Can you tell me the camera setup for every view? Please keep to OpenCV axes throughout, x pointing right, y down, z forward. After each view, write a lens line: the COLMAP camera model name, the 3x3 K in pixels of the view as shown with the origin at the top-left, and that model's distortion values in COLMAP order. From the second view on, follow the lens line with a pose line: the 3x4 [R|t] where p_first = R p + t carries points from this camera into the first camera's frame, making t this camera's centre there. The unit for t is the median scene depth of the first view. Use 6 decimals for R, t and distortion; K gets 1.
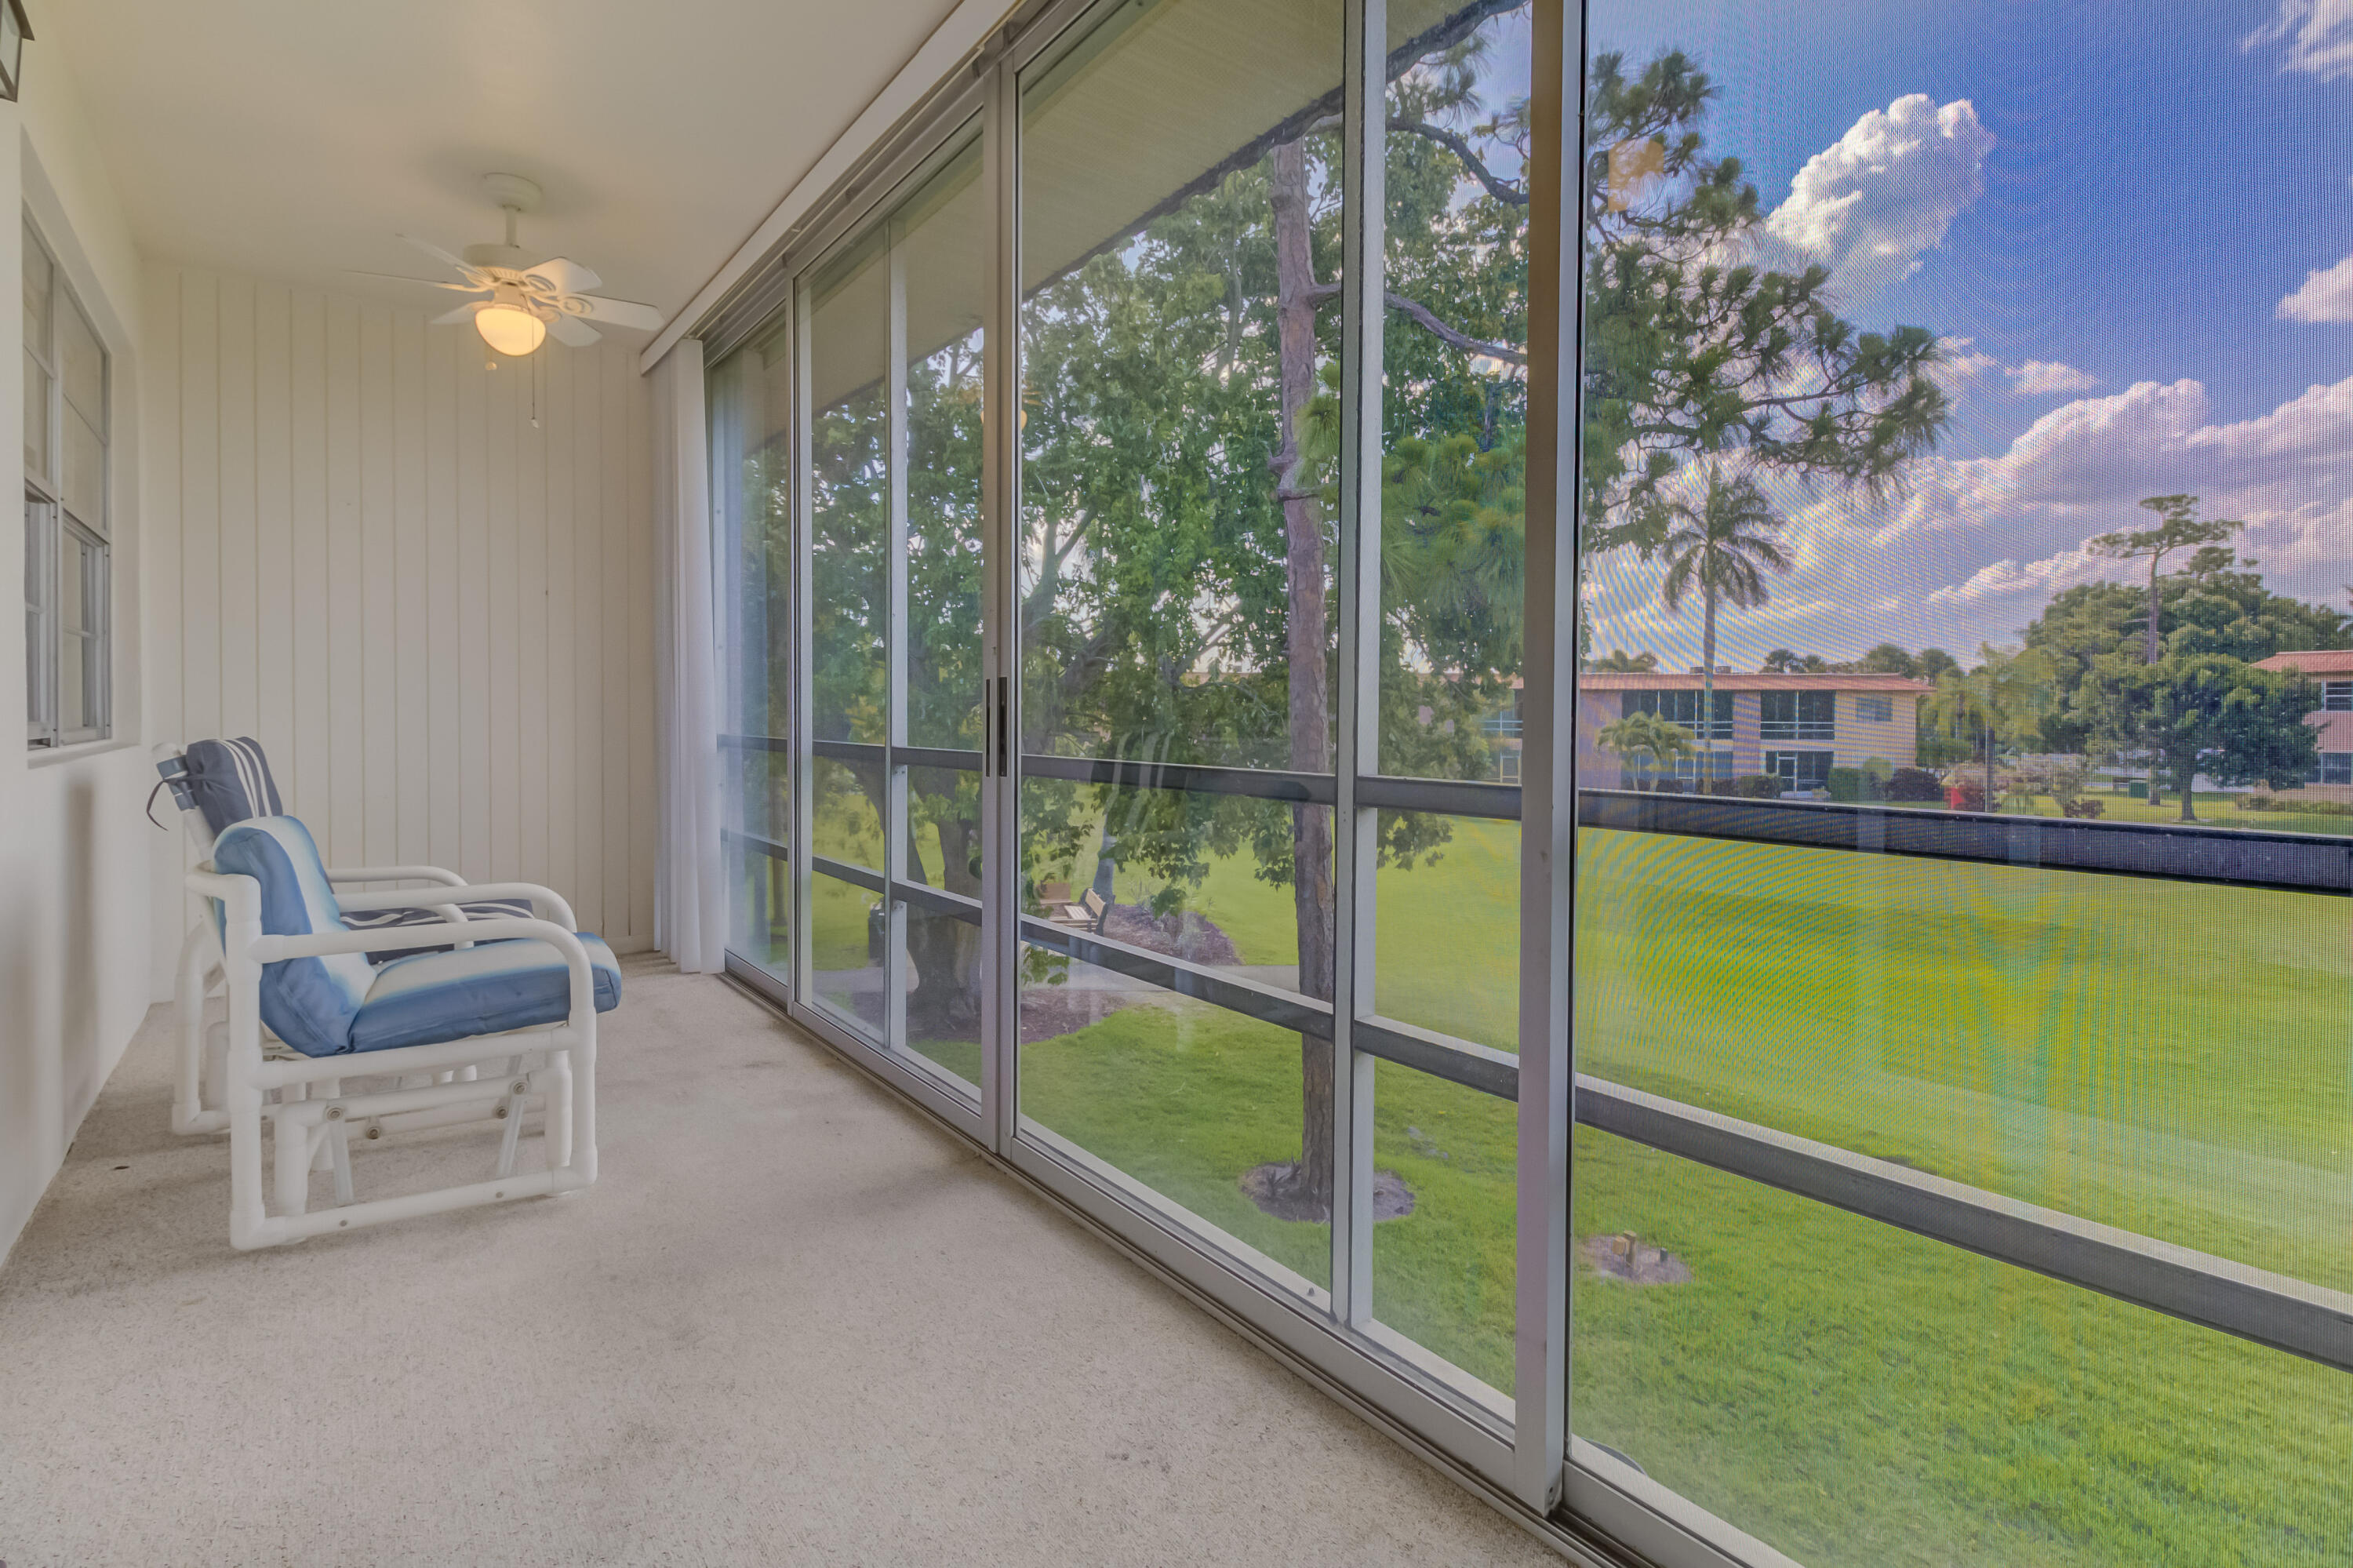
lens RADIAL K [[1134.8, 0, 1177.0], [0, 1134.8, 749.2], [0, 0, 1]] dist [0.021387, -0.021257]
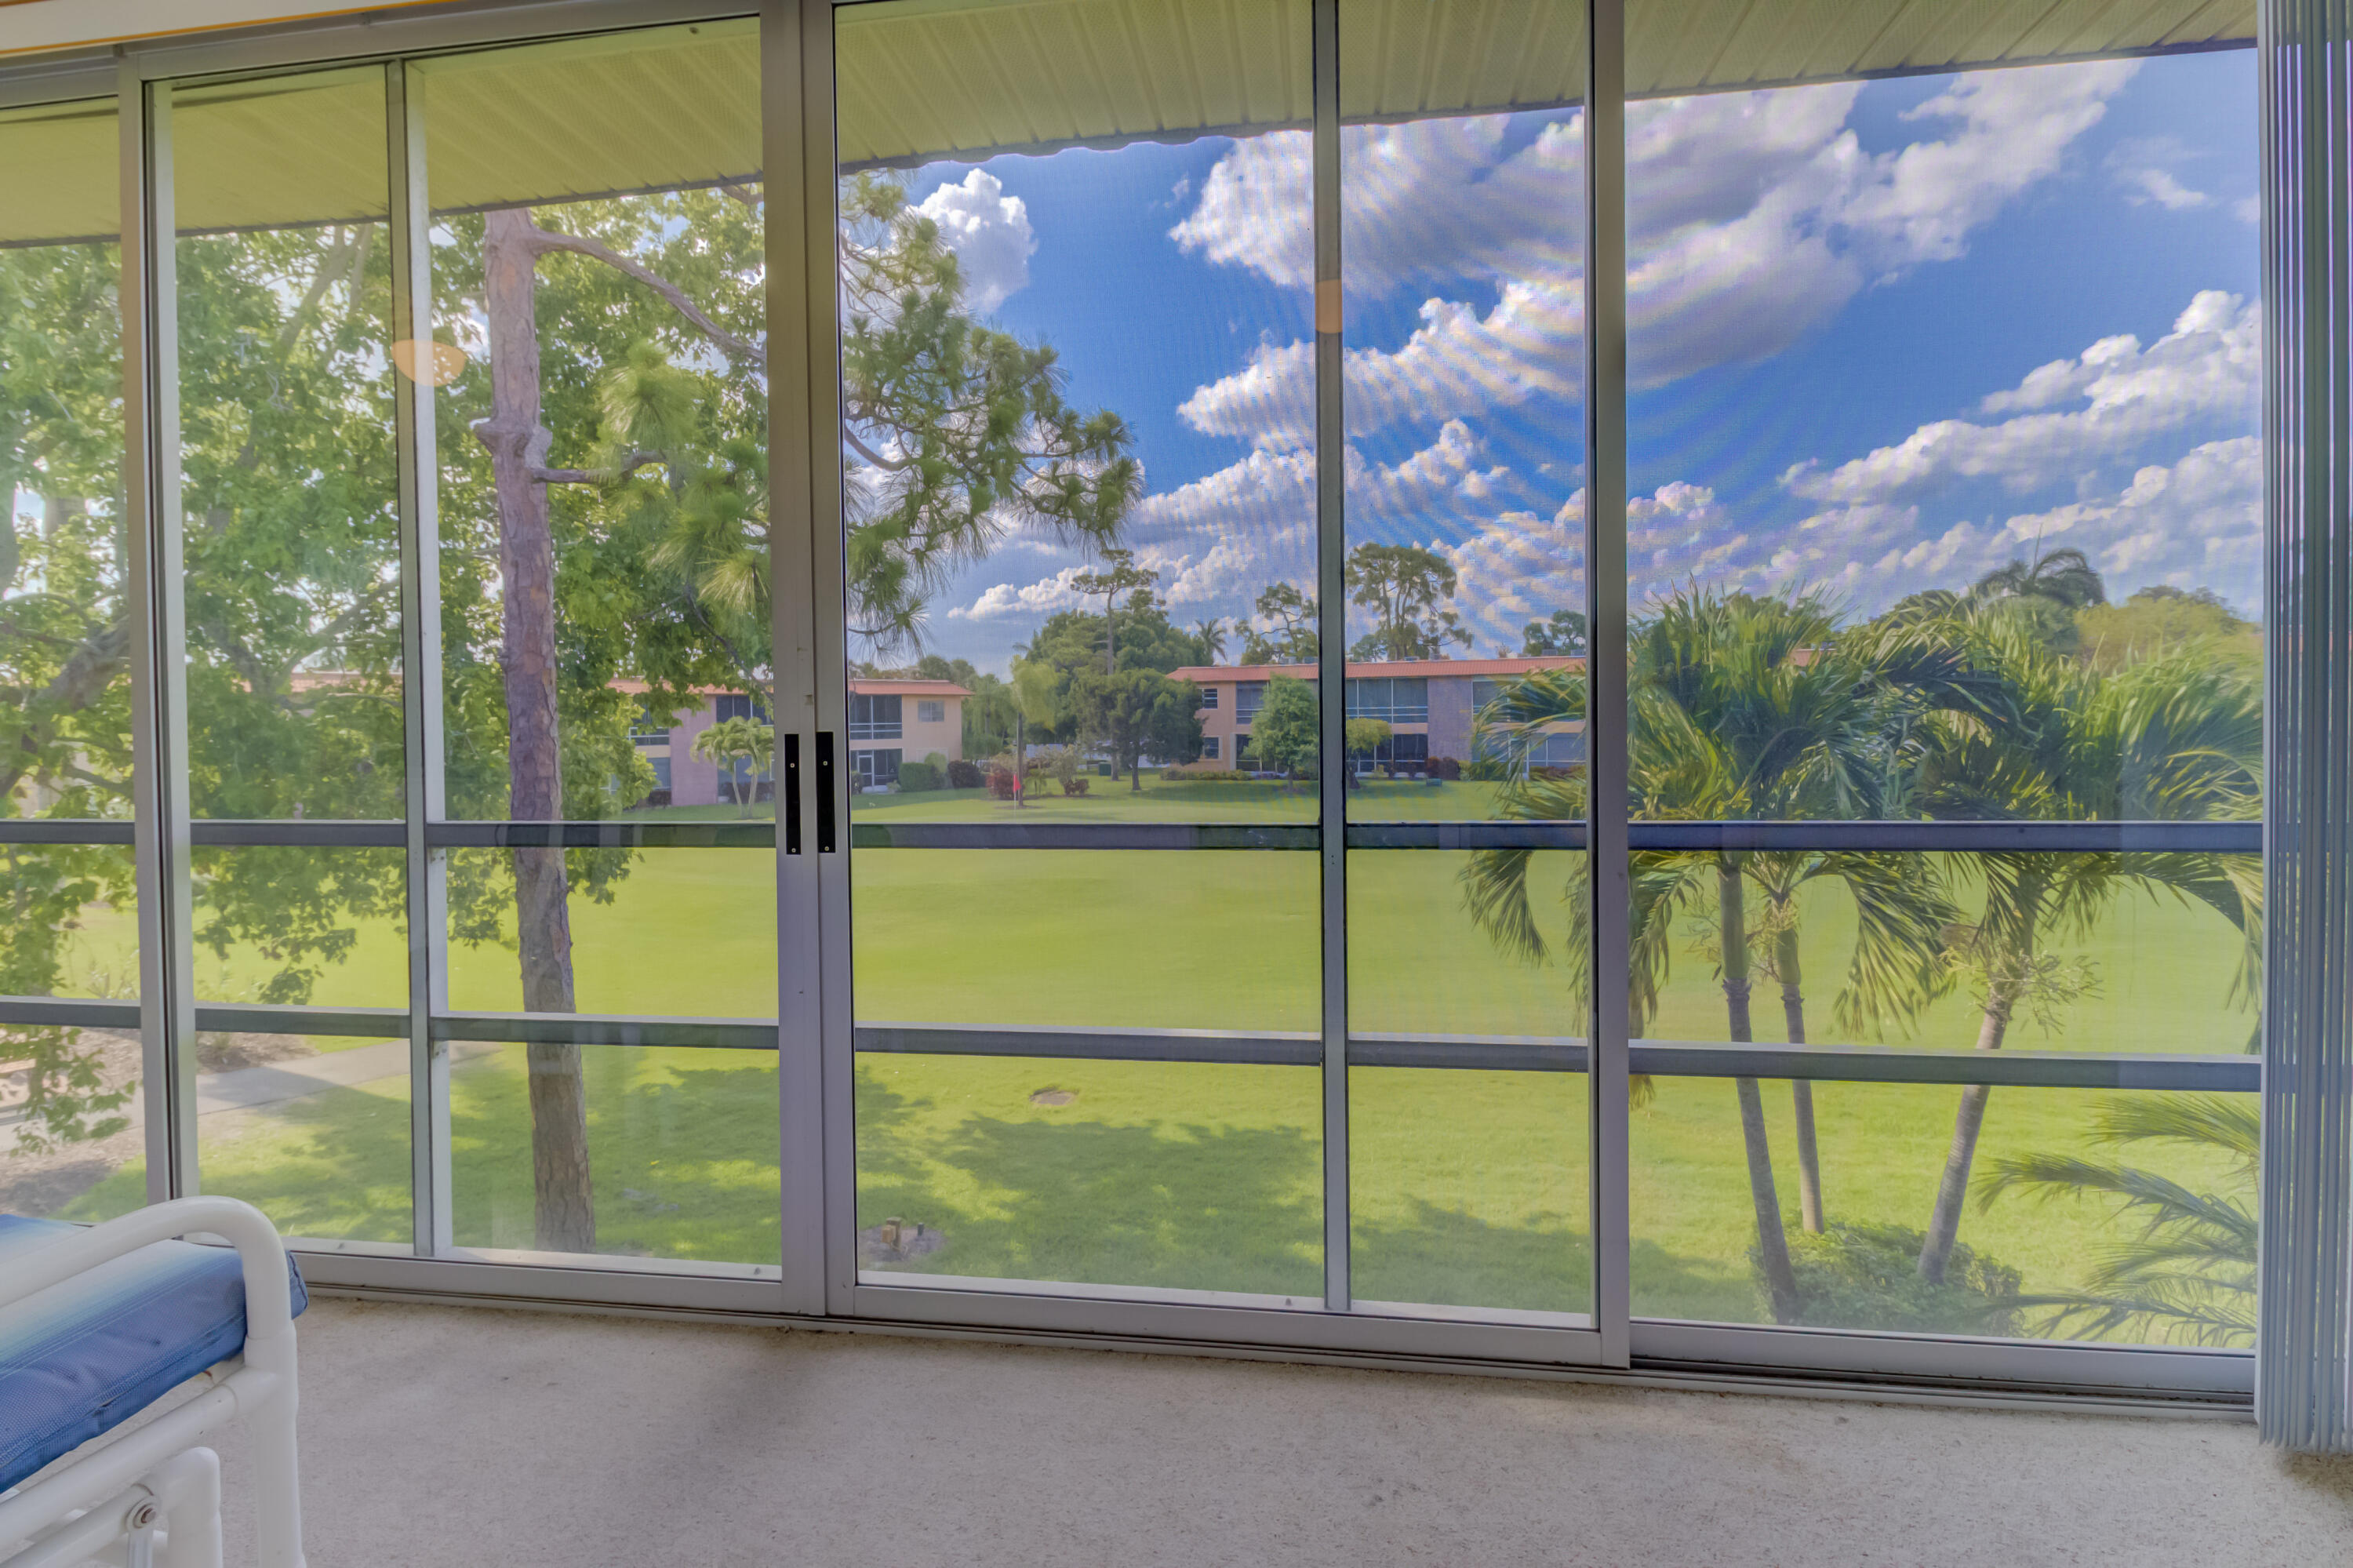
lens RADIAL K [[1134.8, 0, 1177.0], [0, 1134.8, 749.2], [0, 0, 1]] dist [0.021387, -0.021257]
pose [[0.697787, -0.035677, 0.715416, -0.044779], [0.036437, 0.999234, 0.014292, -0.004191], [-0.715378, 0.016095, 0.698552, 0.019740]]
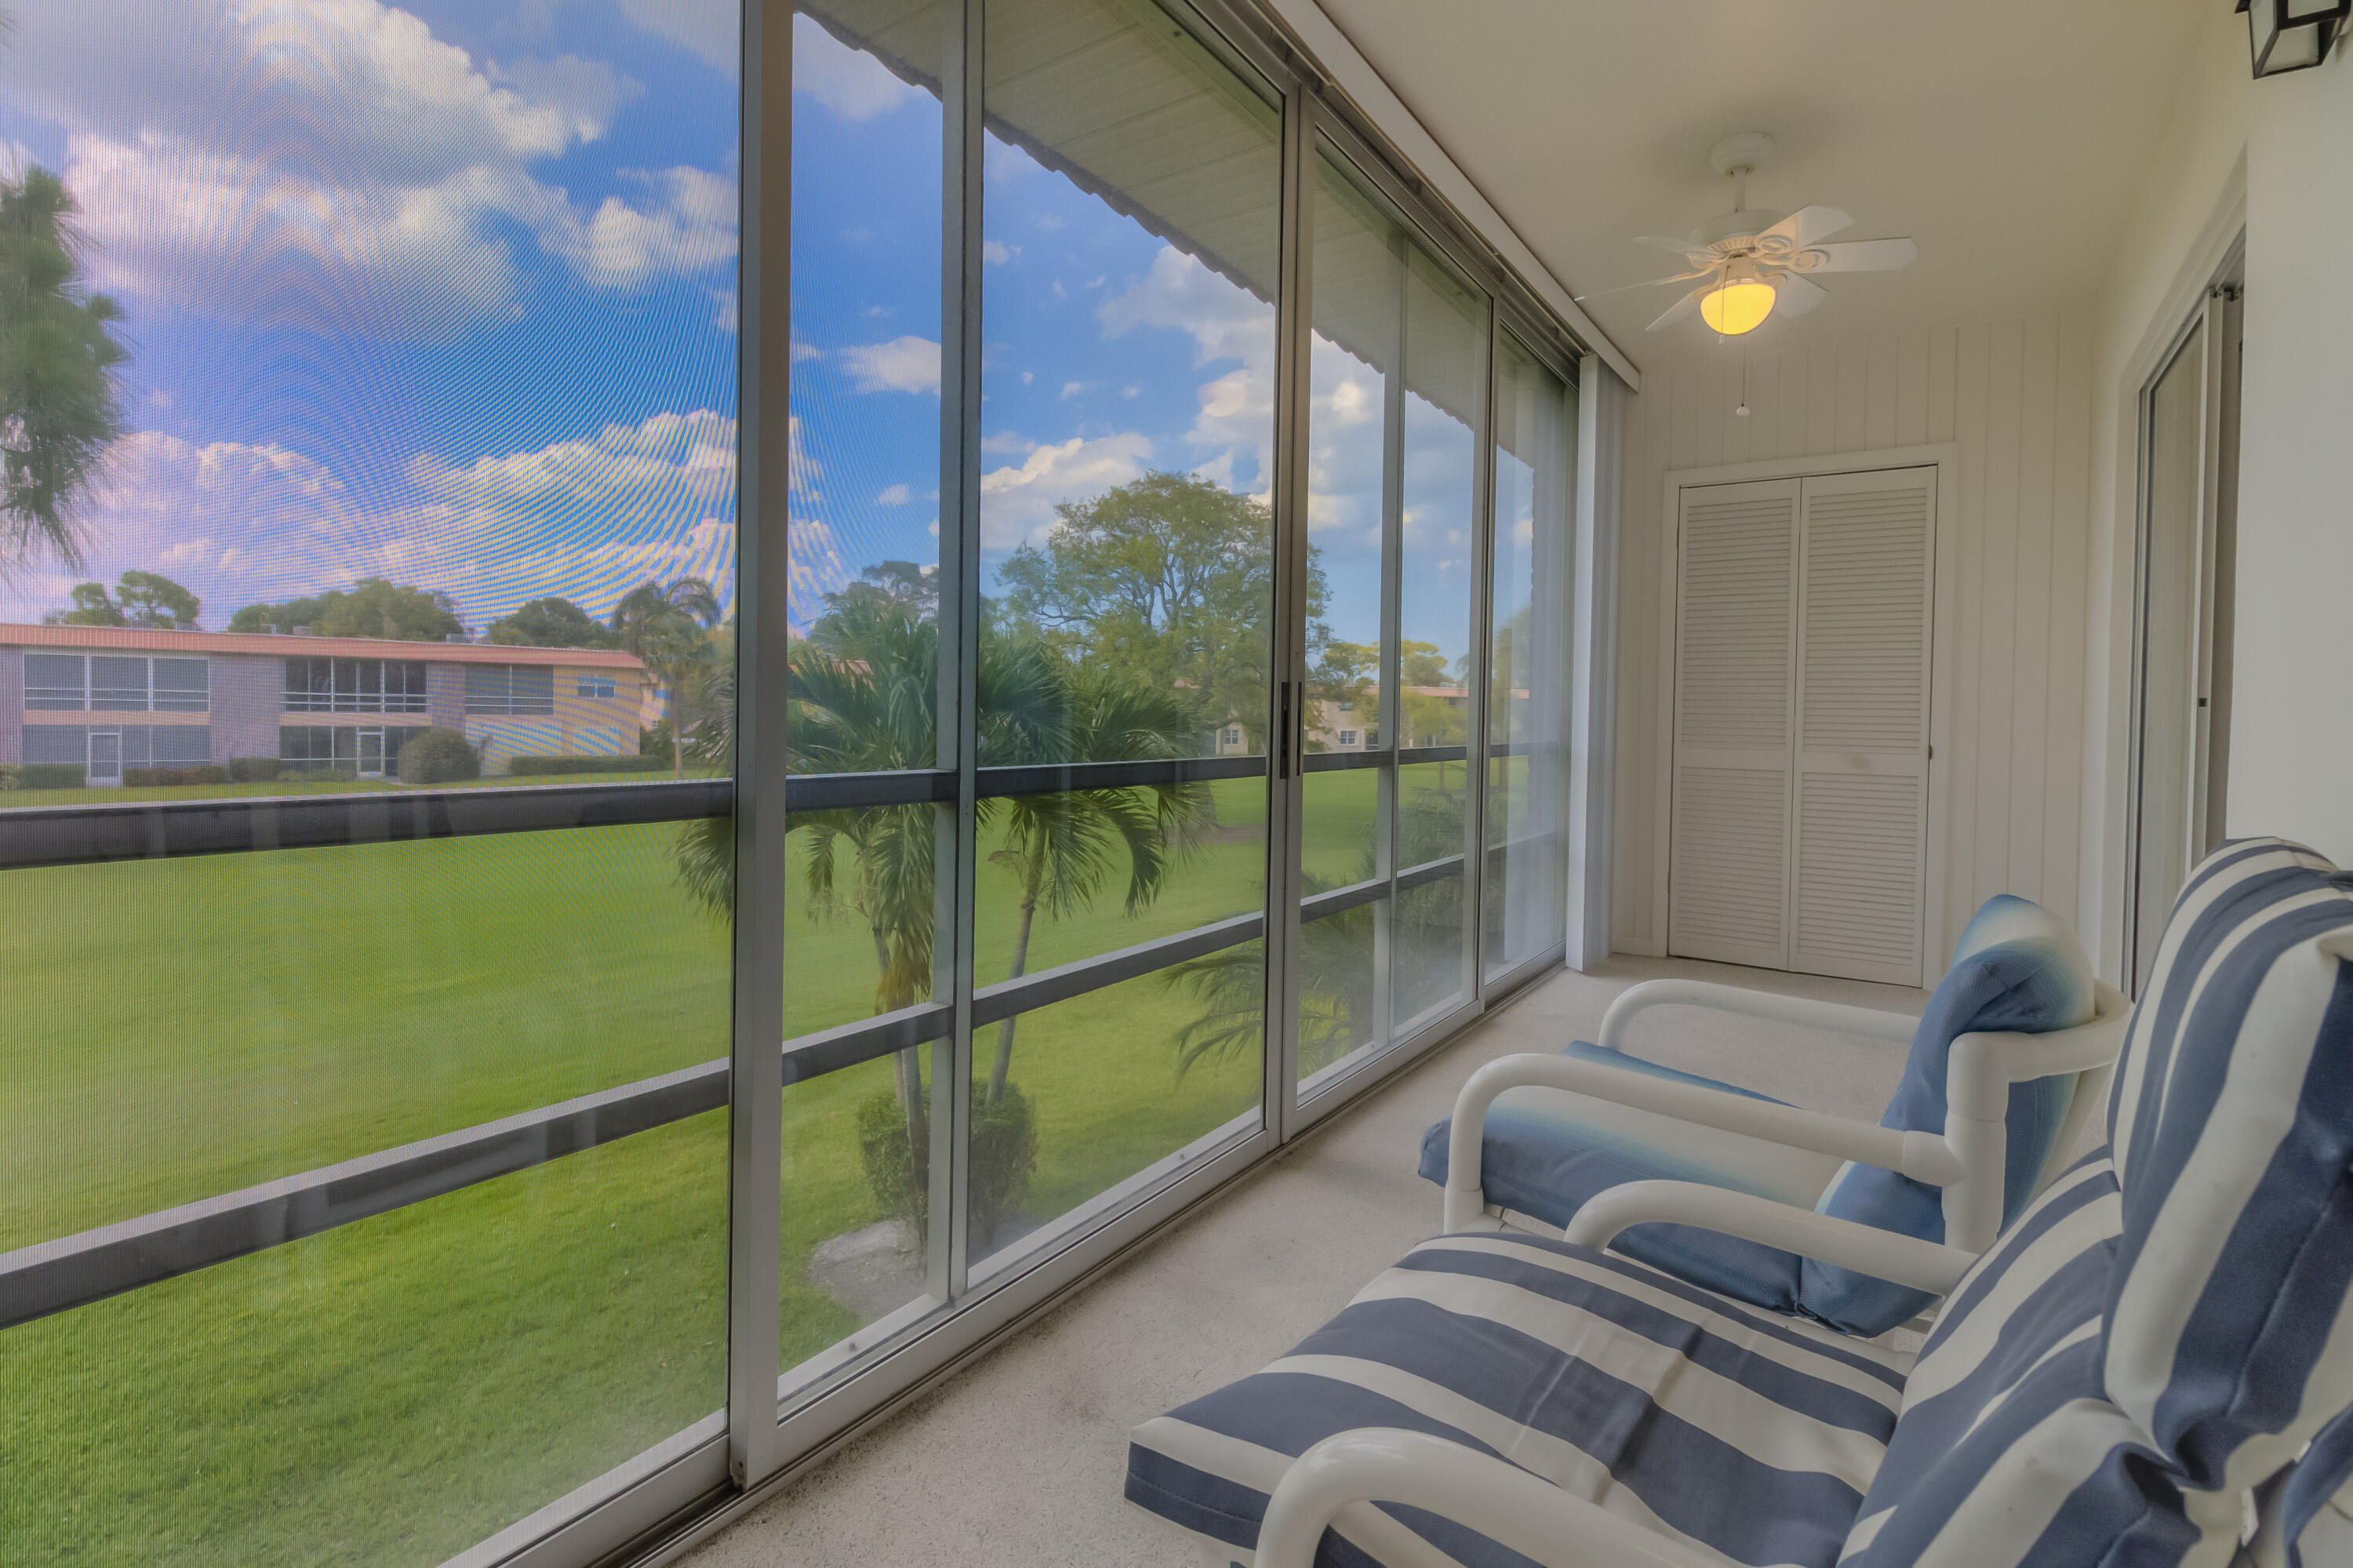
lens RADIAL K [[1113.2, 0, 1173.5], [0, 1113.2, 768.8], [0, 0, 1]] dist [0.019809, -0.016154]
pose [[-0.336639, -0.055487, 0.939998, -0.086435], [0.010343, 0.997984, 0.062615, -0.004004], [-0.941577, 0.030801, -0.335386, 0.115249]]
